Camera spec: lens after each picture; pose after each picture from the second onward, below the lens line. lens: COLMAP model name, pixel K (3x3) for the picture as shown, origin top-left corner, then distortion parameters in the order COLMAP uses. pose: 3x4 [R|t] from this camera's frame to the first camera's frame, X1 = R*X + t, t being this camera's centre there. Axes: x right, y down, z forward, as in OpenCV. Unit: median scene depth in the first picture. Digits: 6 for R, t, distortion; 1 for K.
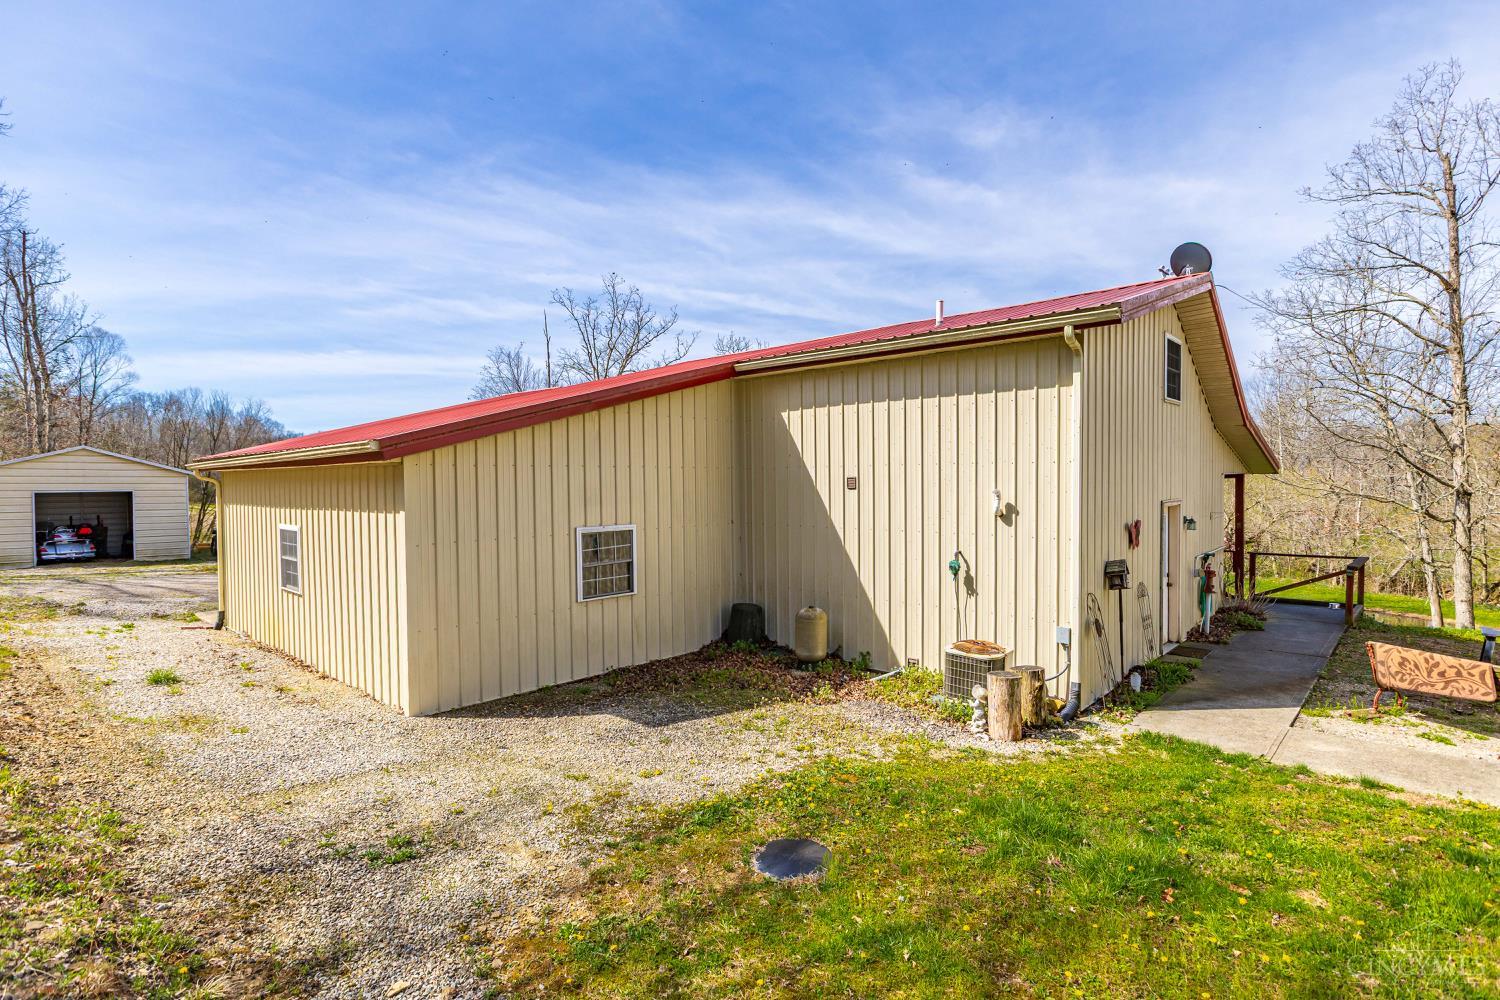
lens RADIAL K [[787.9, 0, 750.3], [0, 787.9, 499.2], [0, 0, 1]] dist [0.000393, 0.000213]
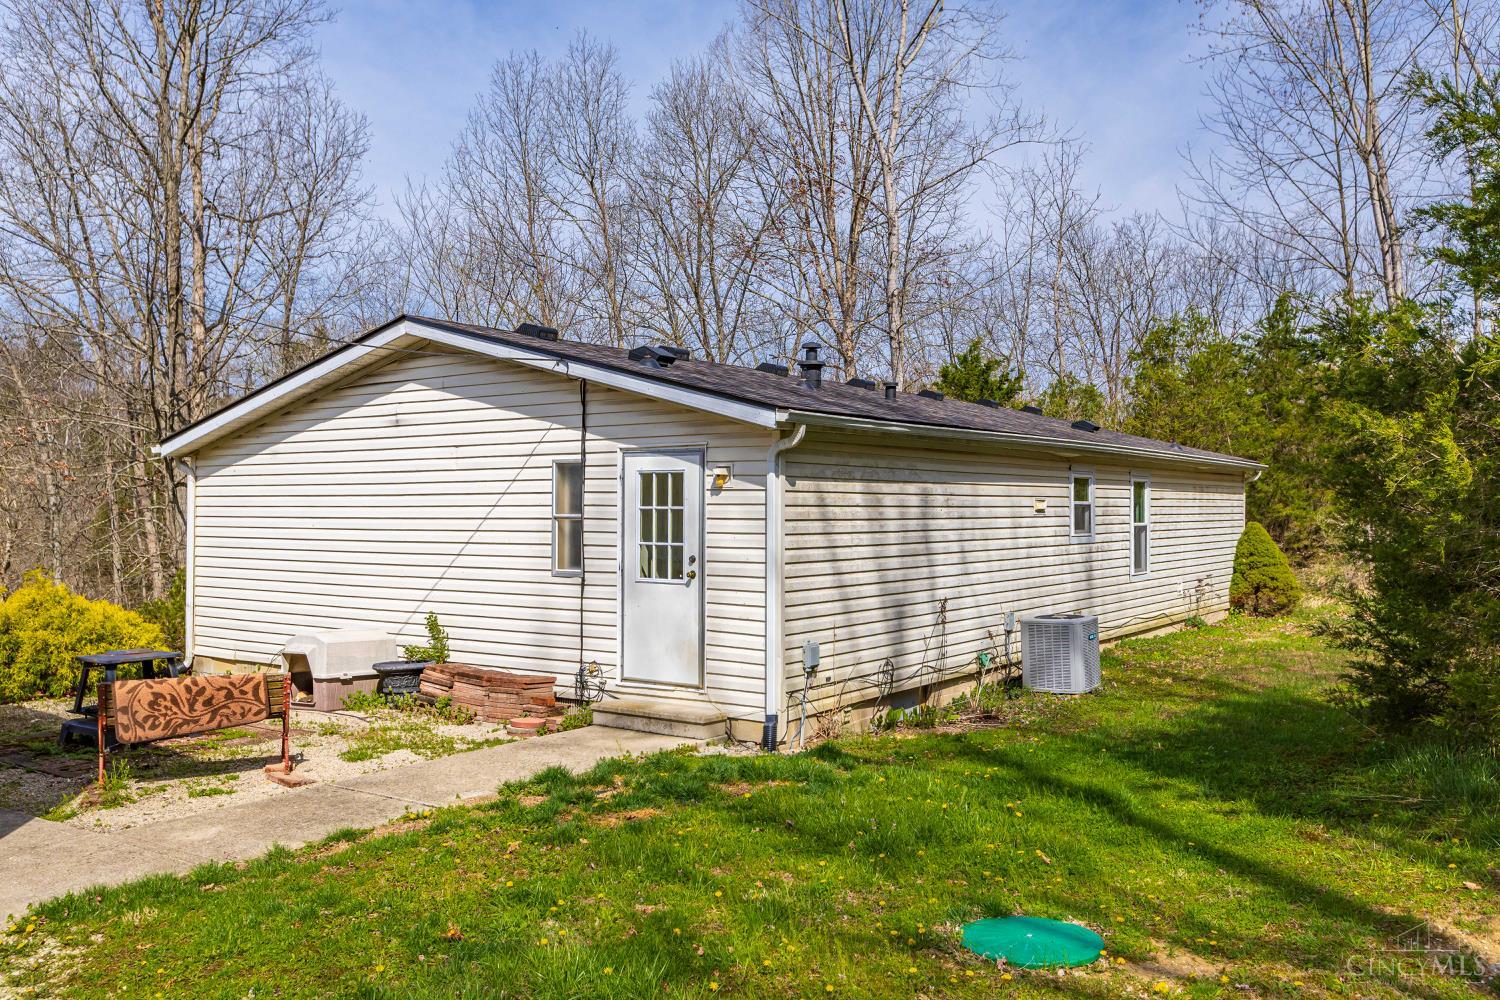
lens RADIAL K [[1260.7, 0, 750.2], [0, 1260.7, 498.9], [0, 0, 1]] dist [0.000899, -0.000074]
pose [[-0.143396, 0.008358, 0.989630, -0.368995], [0.035800, 0.999354, -0.003252, 0.052681], [-0.989018, 0.034963, -0.143602, 0.656697]]
